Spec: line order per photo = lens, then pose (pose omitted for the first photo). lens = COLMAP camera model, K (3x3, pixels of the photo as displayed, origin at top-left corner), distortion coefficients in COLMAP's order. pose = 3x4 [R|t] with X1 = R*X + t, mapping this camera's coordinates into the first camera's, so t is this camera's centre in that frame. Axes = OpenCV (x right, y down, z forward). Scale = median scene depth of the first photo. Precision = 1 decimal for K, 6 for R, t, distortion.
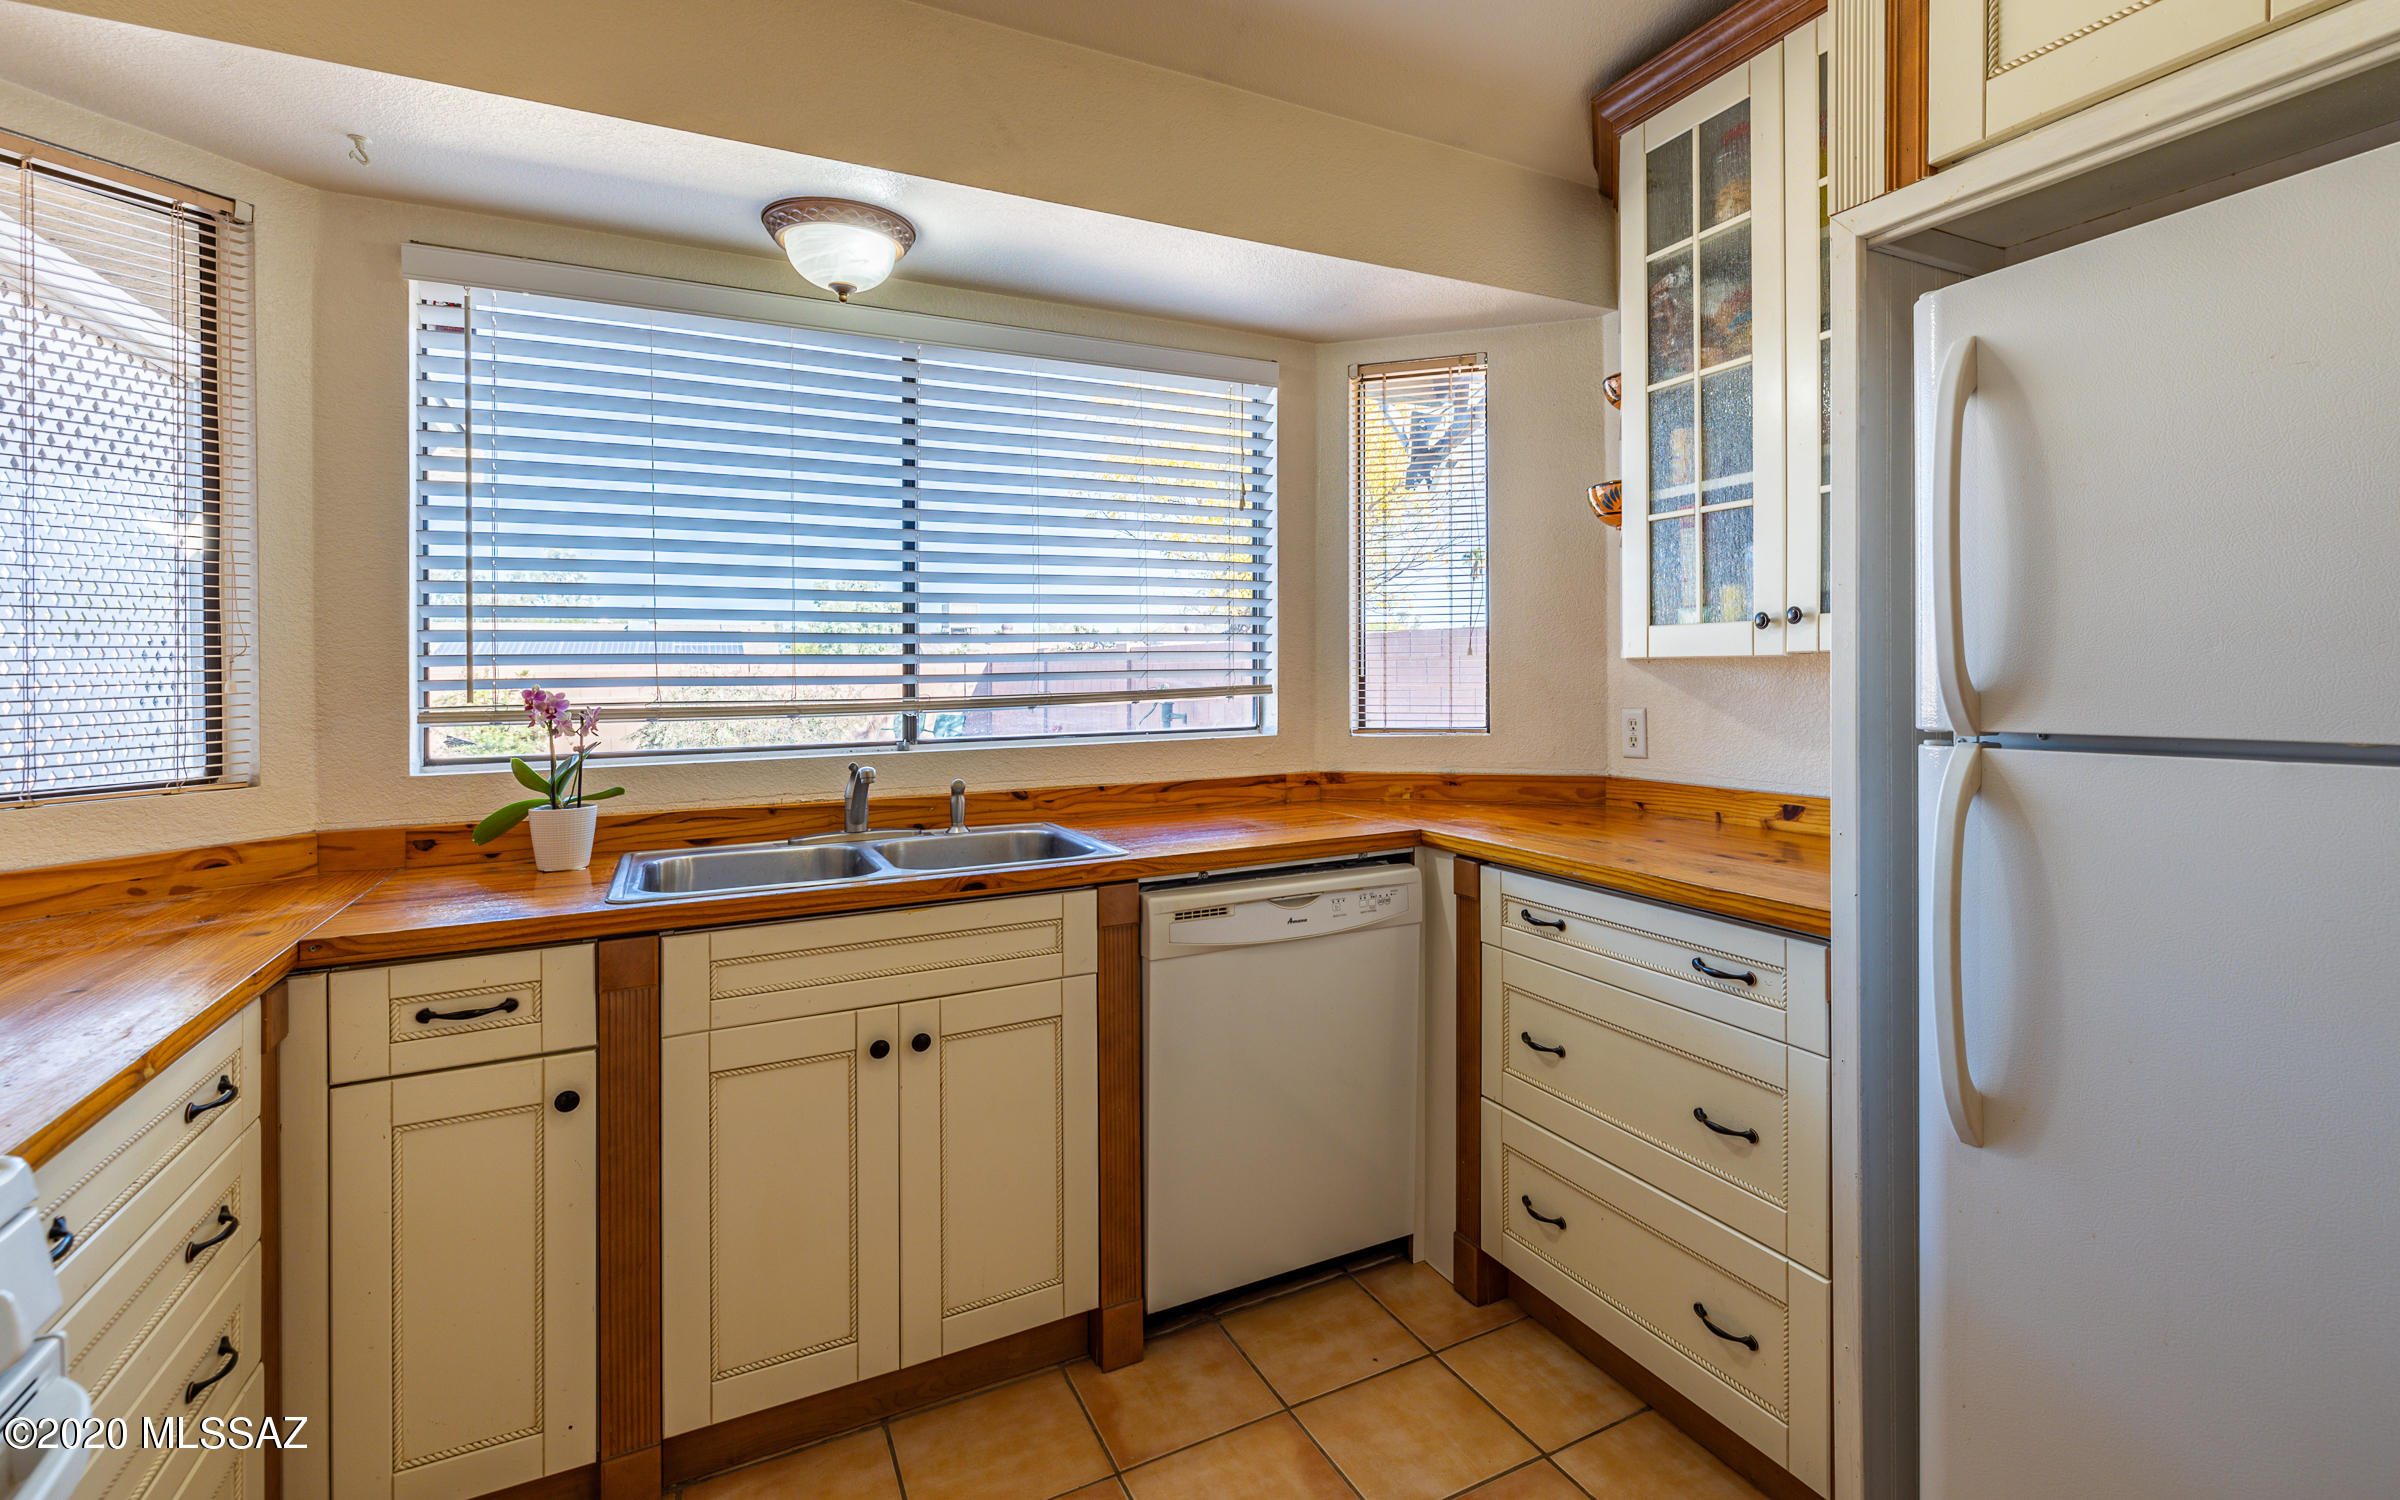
lens RADIAL K [[1053.6, 0, 1206.2], [0, 1053.6, 698.2], [0, 0, 1]] dist [0.000207, 0.000272]
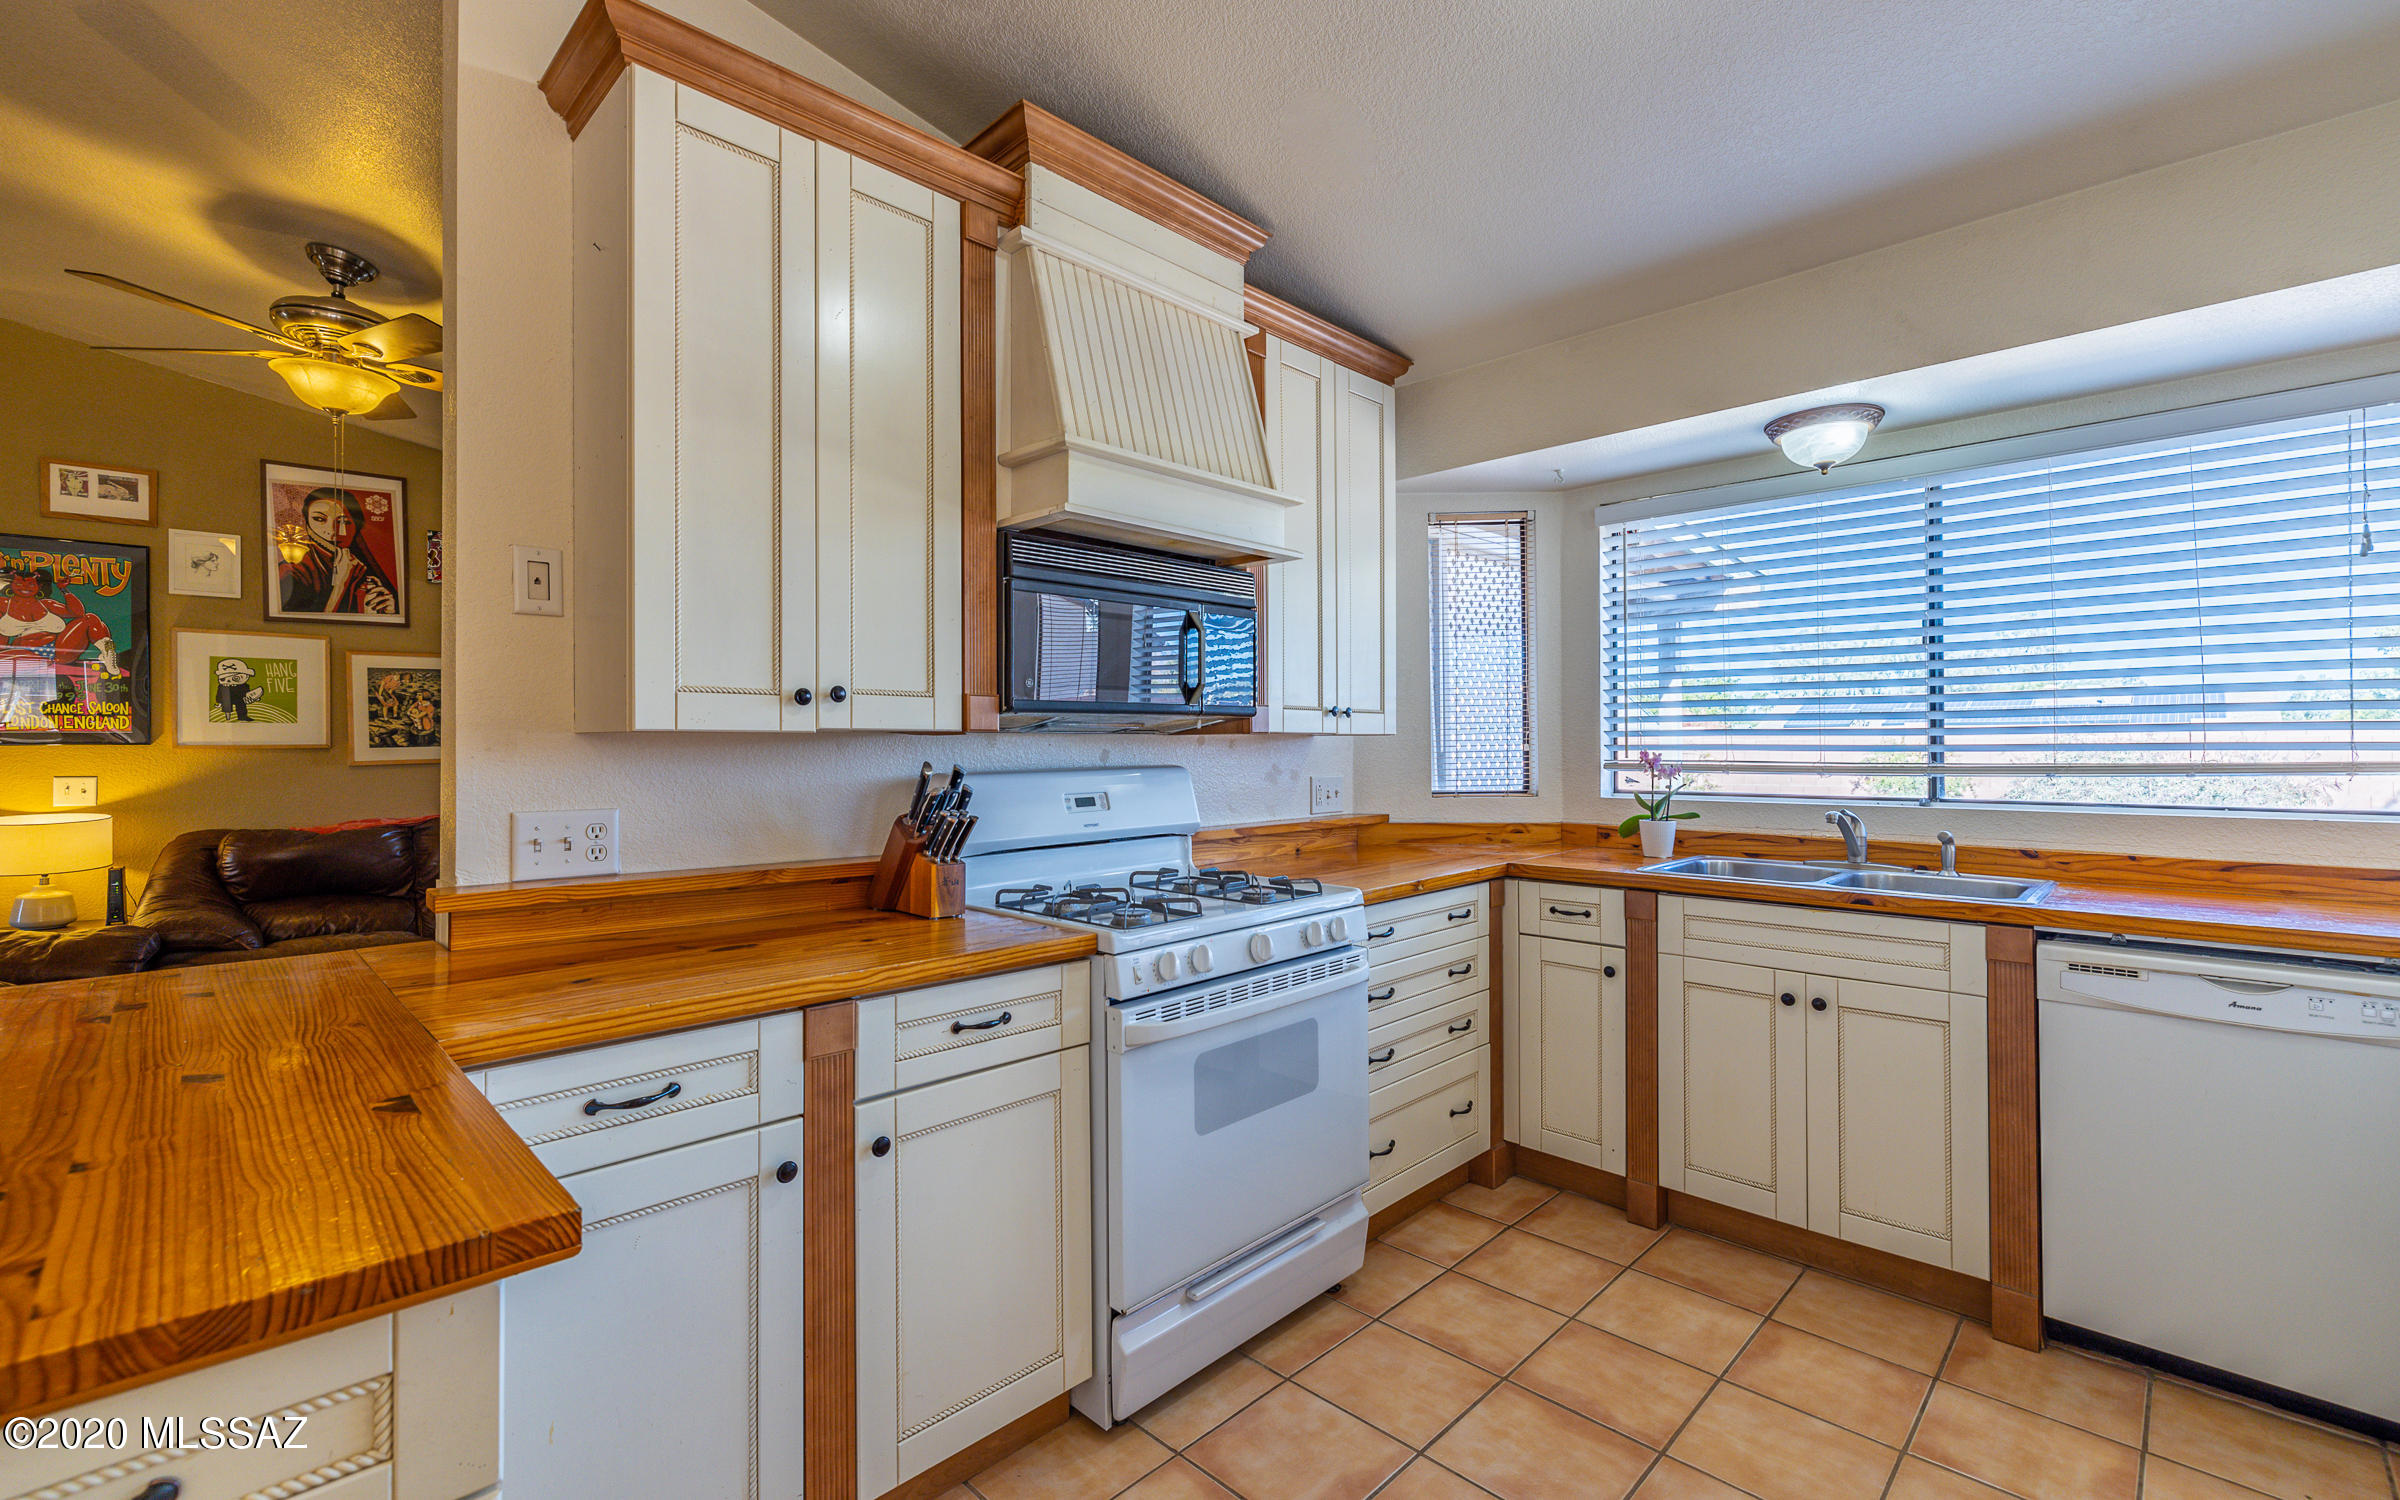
lens RADIAL K [[1053.6, 0, 1206.2], [0, 1053.6, 698.2], [0, 0, 1]] dist [0.000207, 0.000272]
pose [[0.308966, -0.029121, -0.950627, 0.782744], [-0.018557, 0.999156, -0.036639, -0.018909], [0.950892, 0.028961, 0.308165, -0.225952]]
